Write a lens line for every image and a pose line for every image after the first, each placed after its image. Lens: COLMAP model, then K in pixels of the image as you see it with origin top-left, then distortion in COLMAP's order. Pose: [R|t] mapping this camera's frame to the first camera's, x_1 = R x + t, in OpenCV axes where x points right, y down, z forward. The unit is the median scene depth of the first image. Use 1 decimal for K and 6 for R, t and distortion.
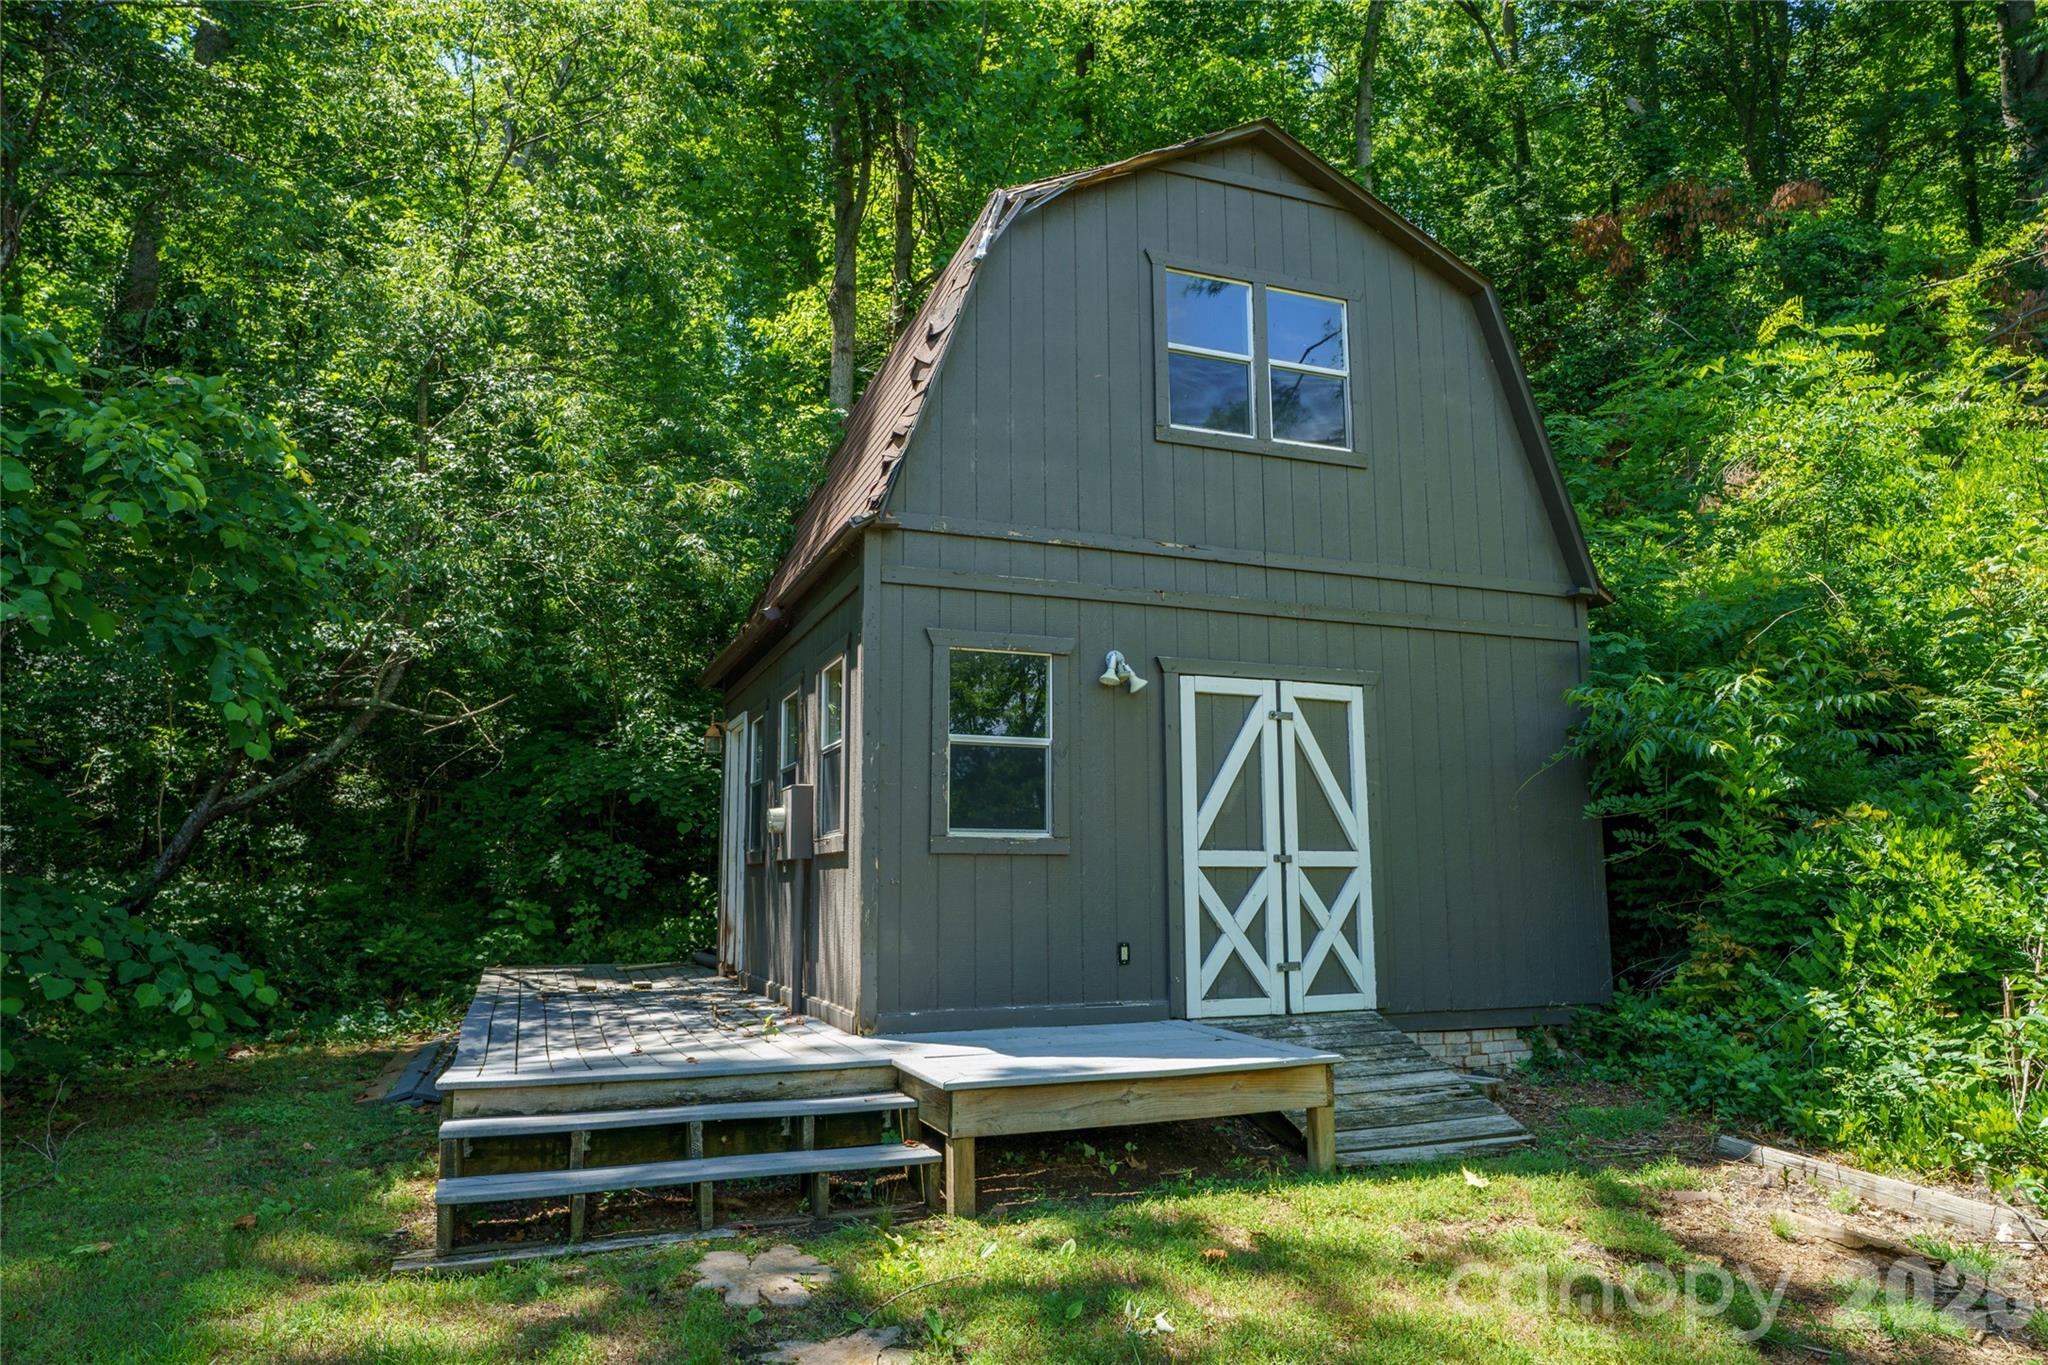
lens RADIAL K [[1287.4, 0, 1028.9], [0, 1287.4, 684.1], [0, 0, 1]] dist [-0.031692, 0.031514]
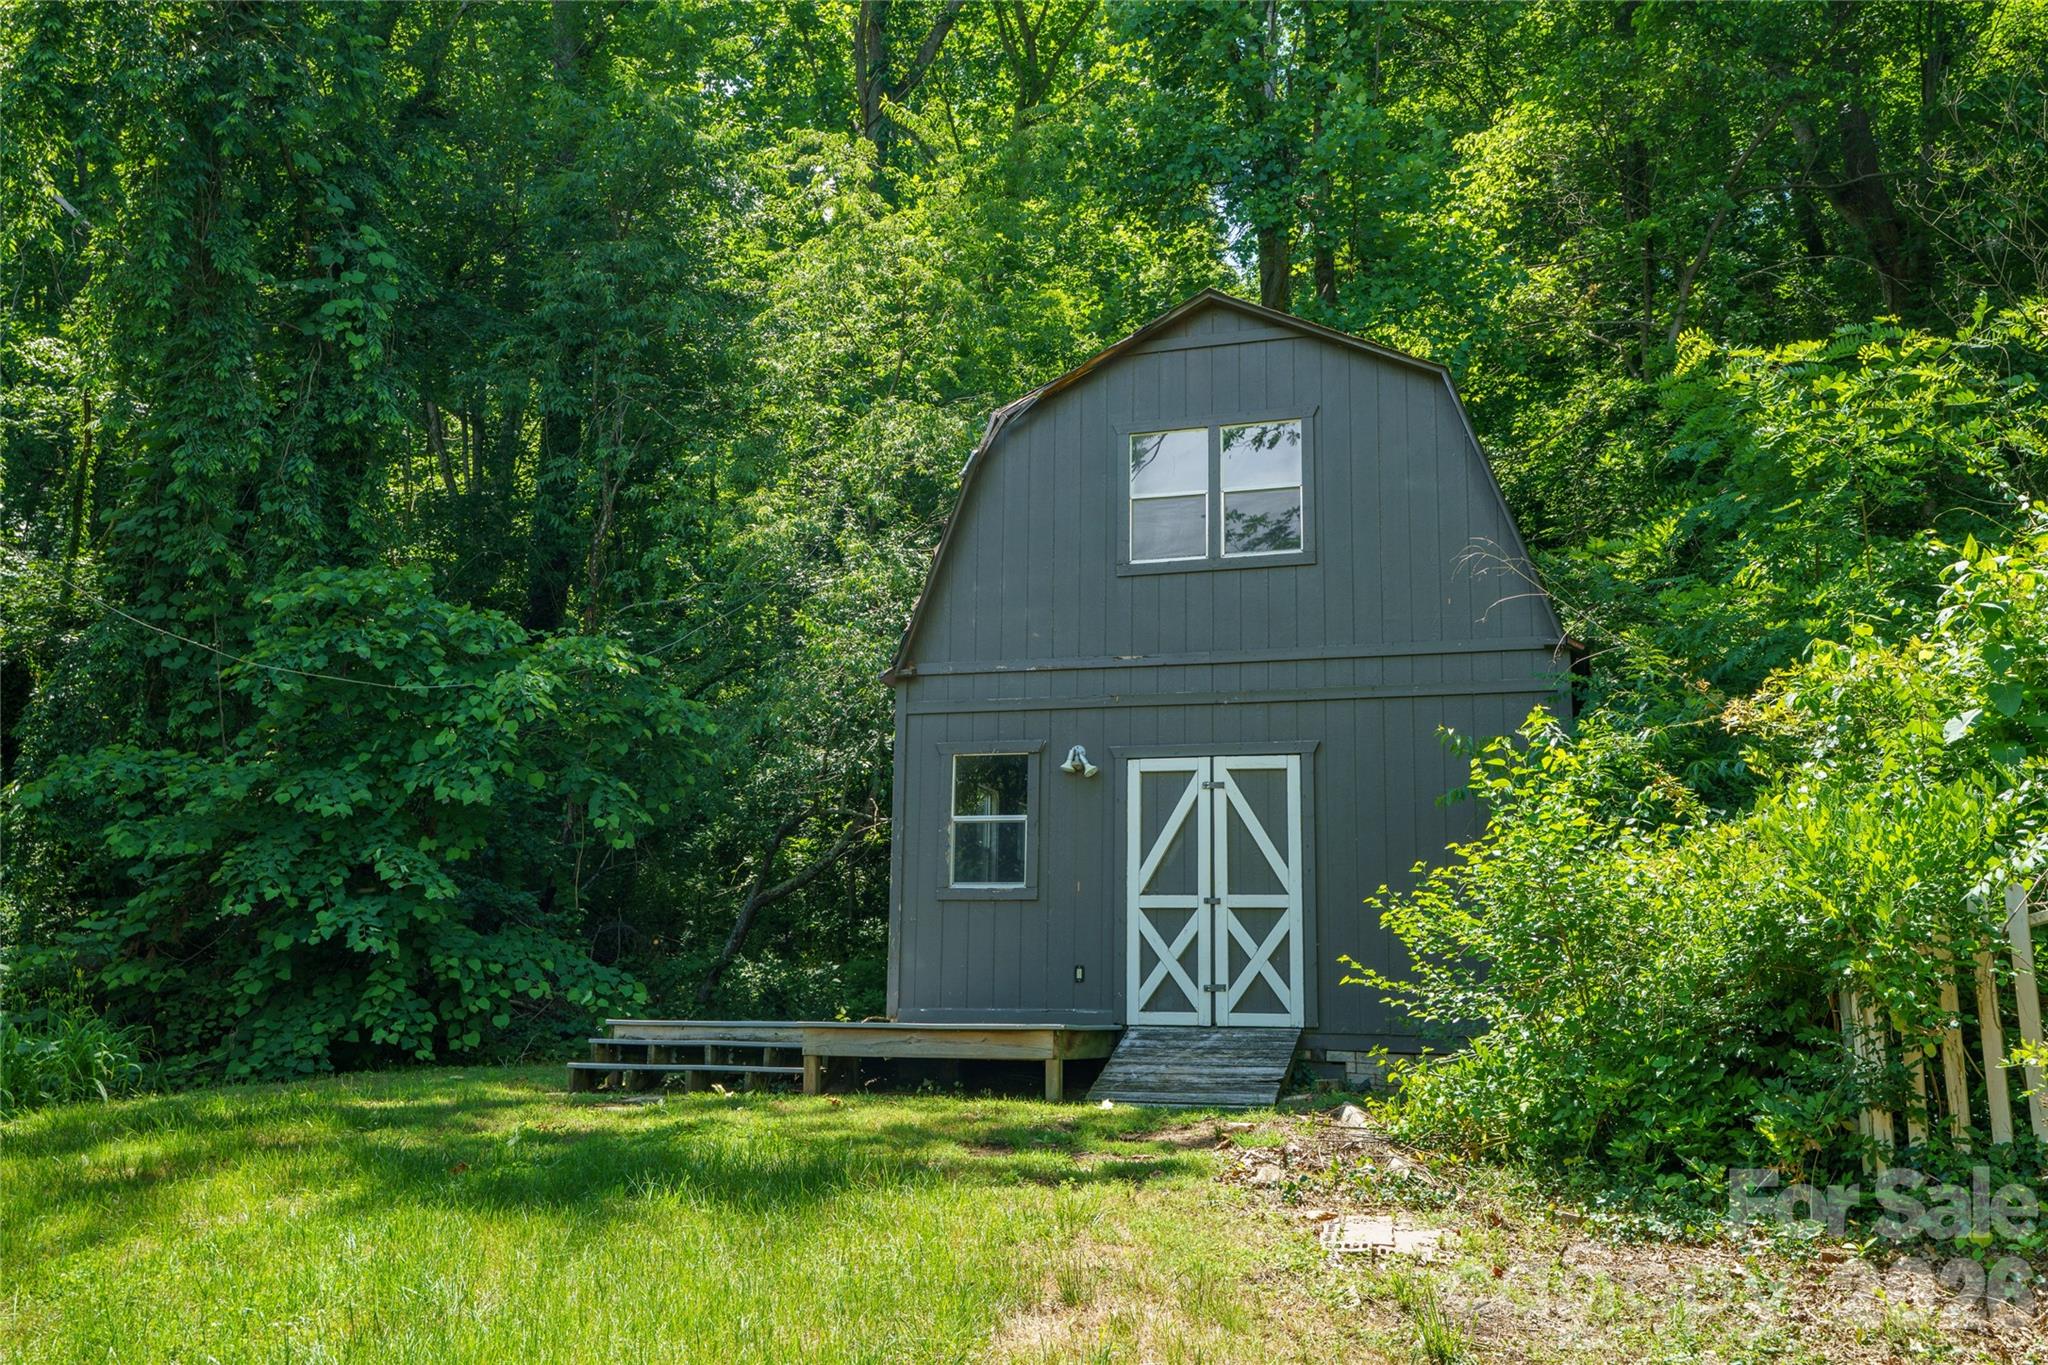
lens RADIAL K [[1817.7, 0, 1030.7], [0, 1817.7, 720.8], [0, 0, 1]] dist [0.054427, 0.006497]
pose [[0.778934, -0.092589, -0.620233, 1.151131], [0.071912, 0.995704, -0.058327, 0.052475], [0.622969, 0.000831, 0.782246, -0.470251]]
